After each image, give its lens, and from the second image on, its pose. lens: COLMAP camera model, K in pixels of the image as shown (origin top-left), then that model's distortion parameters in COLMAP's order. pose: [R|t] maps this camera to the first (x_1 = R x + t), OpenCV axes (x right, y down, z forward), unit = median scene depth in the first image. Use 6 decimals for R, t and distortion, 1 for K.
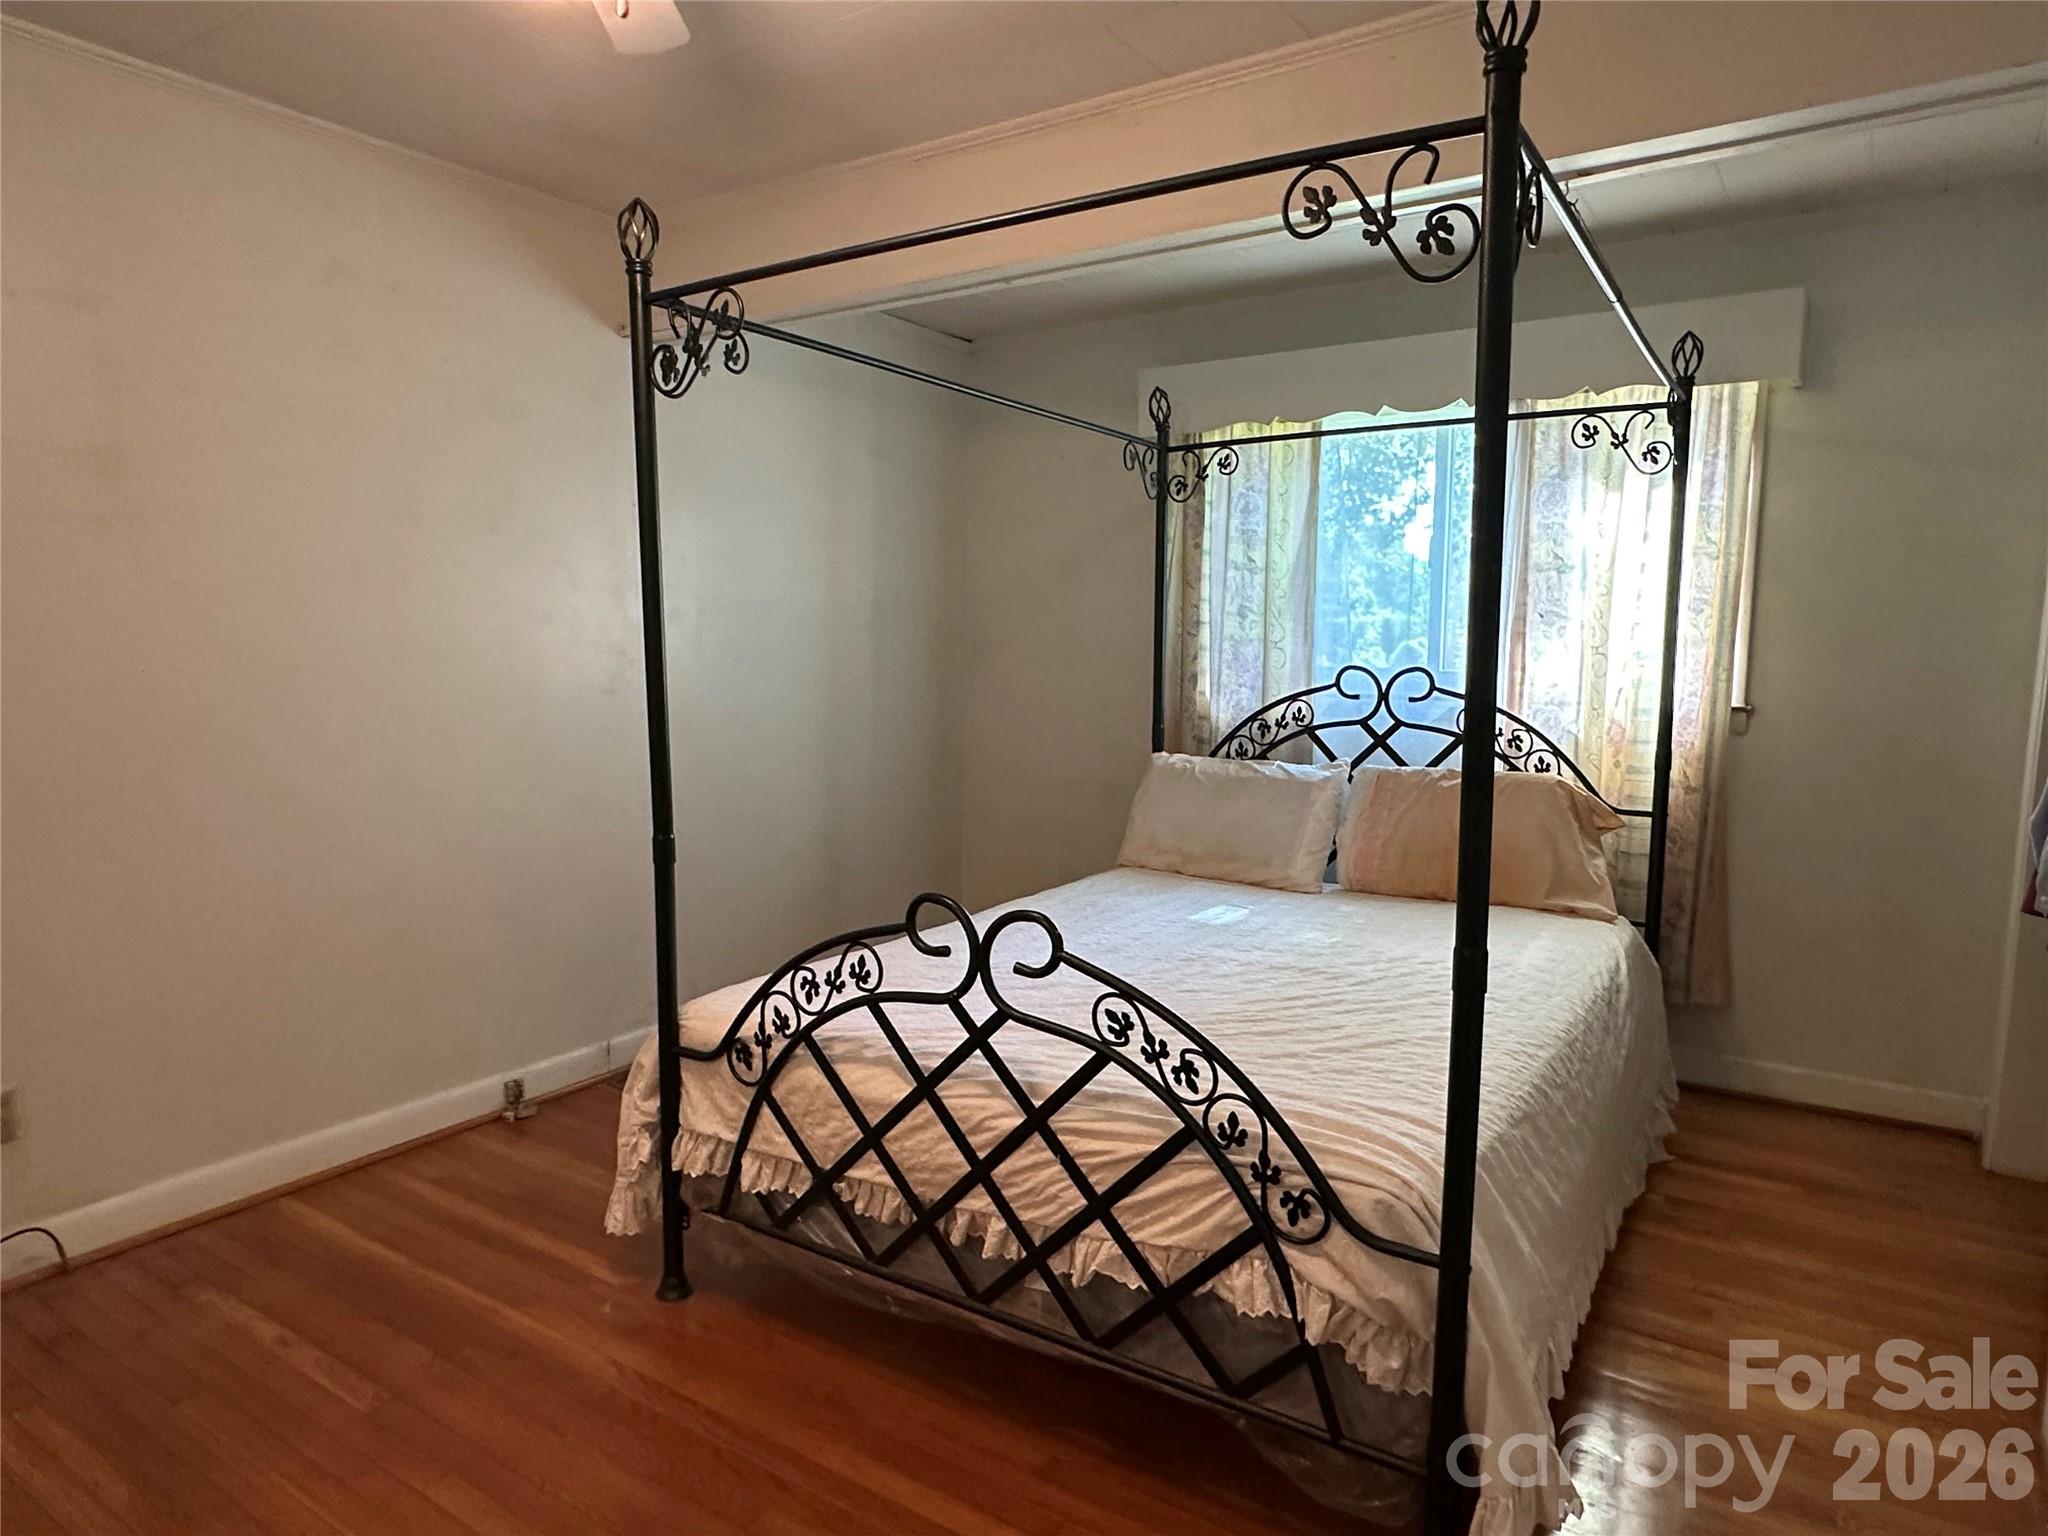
lens RADIAL K [[1293.3, 0, 1023.7], [0, 1293.3, 772.3], [0, 0, 1]] dist [0.006006, -0.004922]
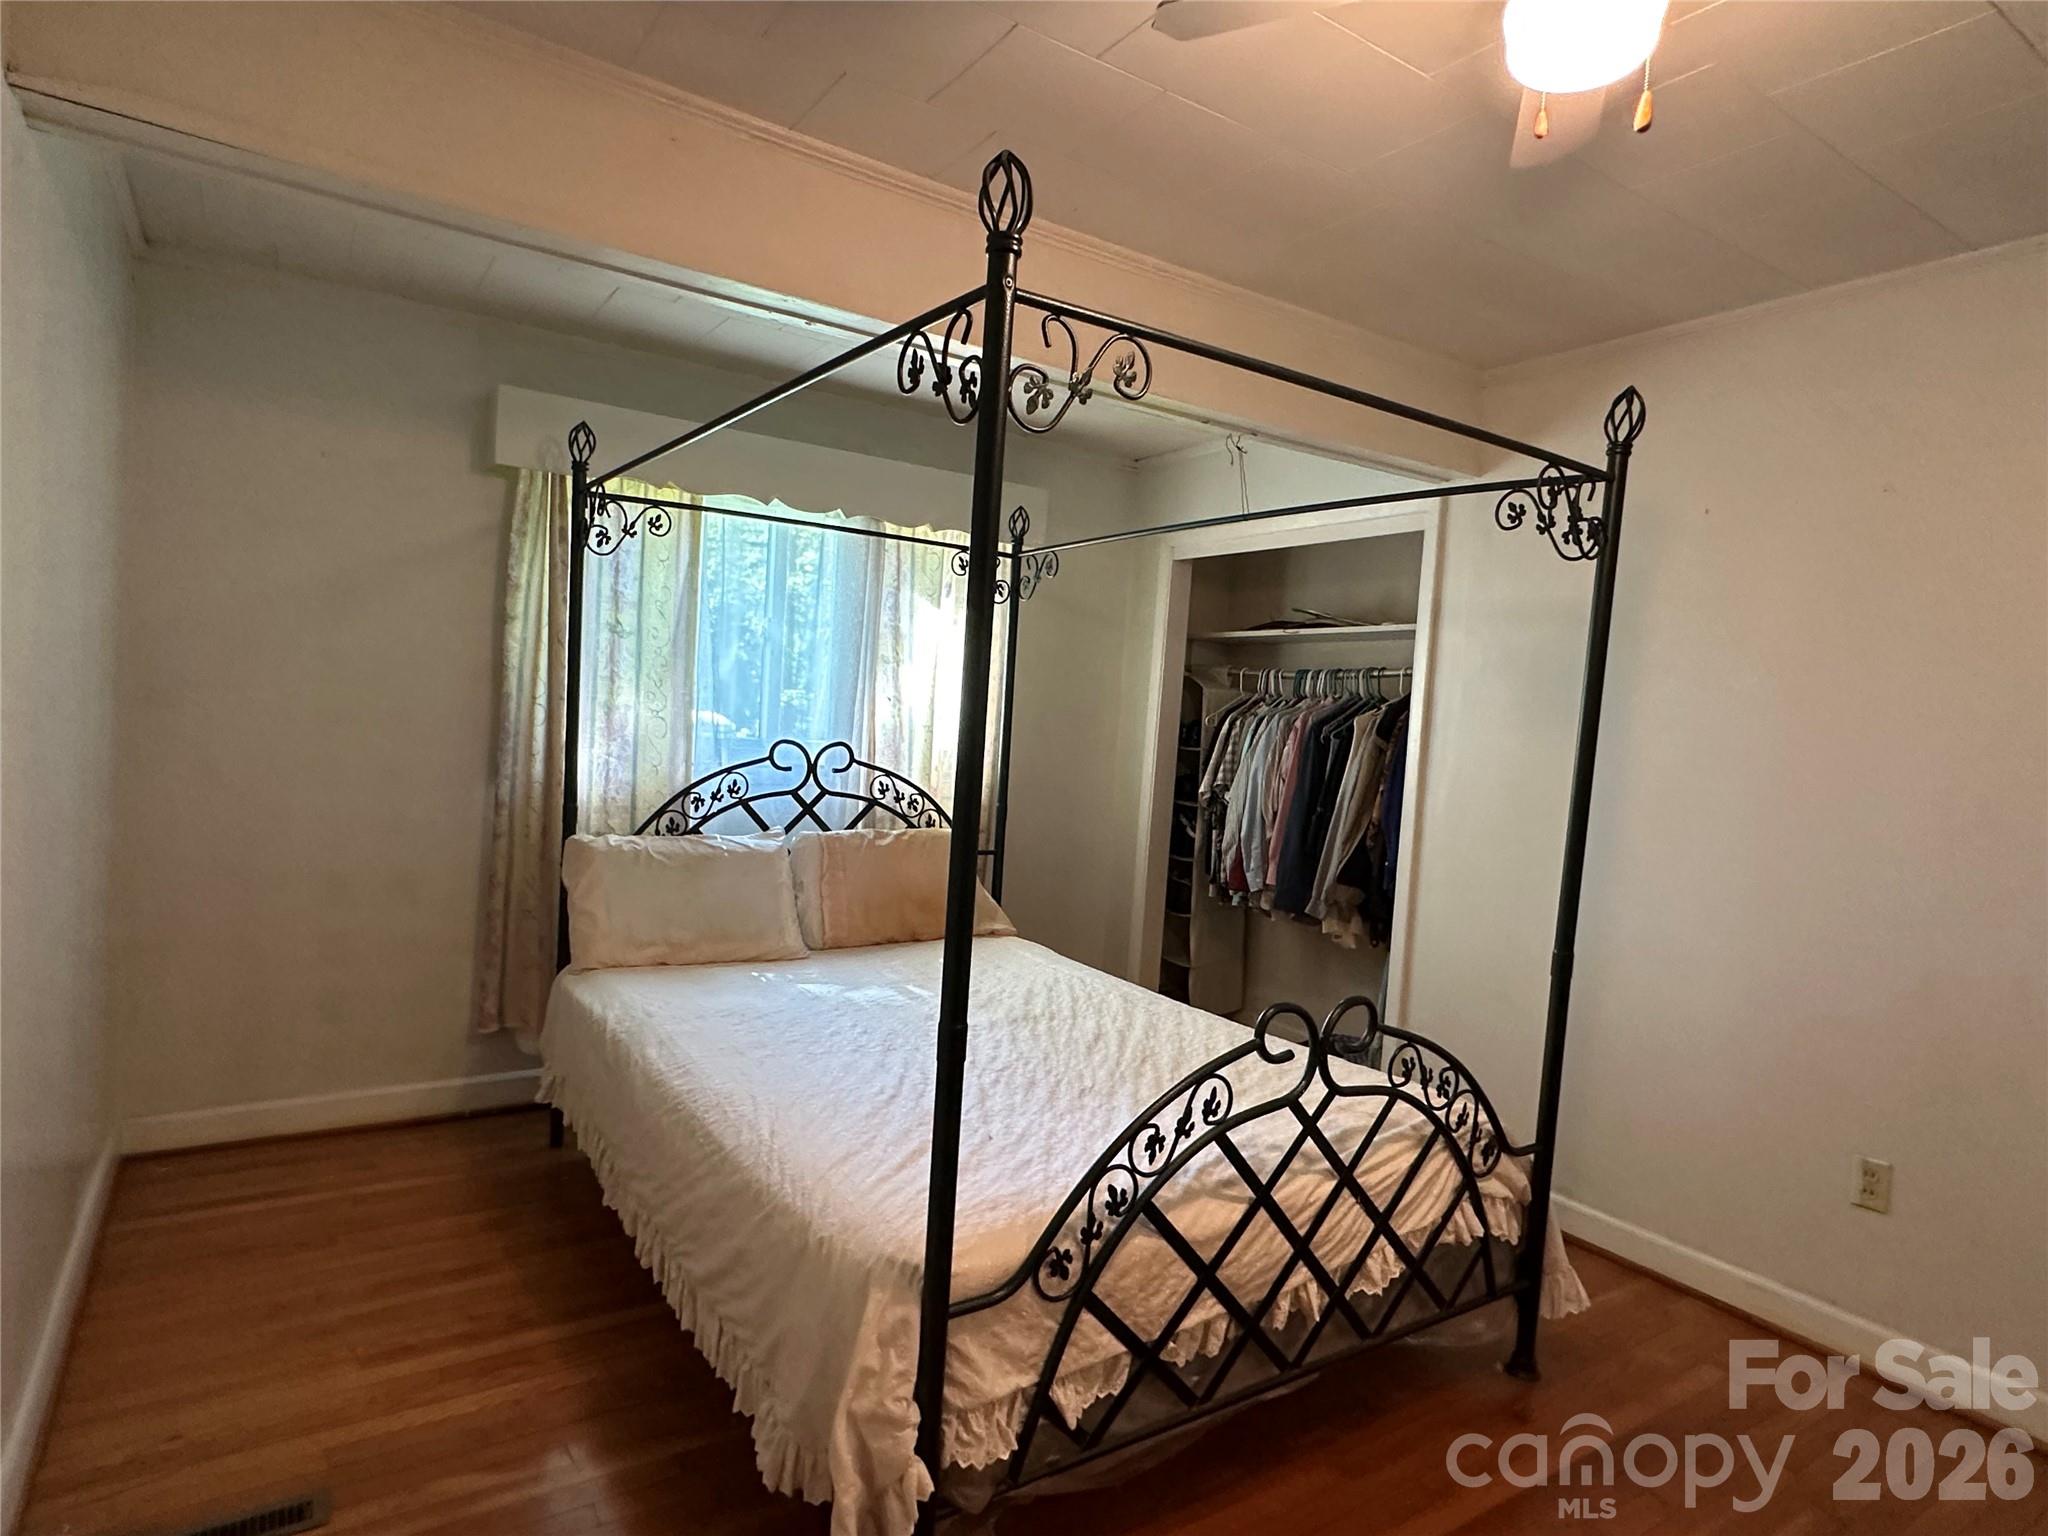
lens RADIAL K [[1146.2, 0, 1023.5], [0, 1146.2, 772.7], [0, 0, 1]] dist [-0.016279, -0.000103]
pose [[0.374993, -0.031857, 0.926480, -0.882780], [0.042141, 0.998962, 0.017292, -0.102221], [-0.926069, 0.032559, 0.375946, 0.749641]]
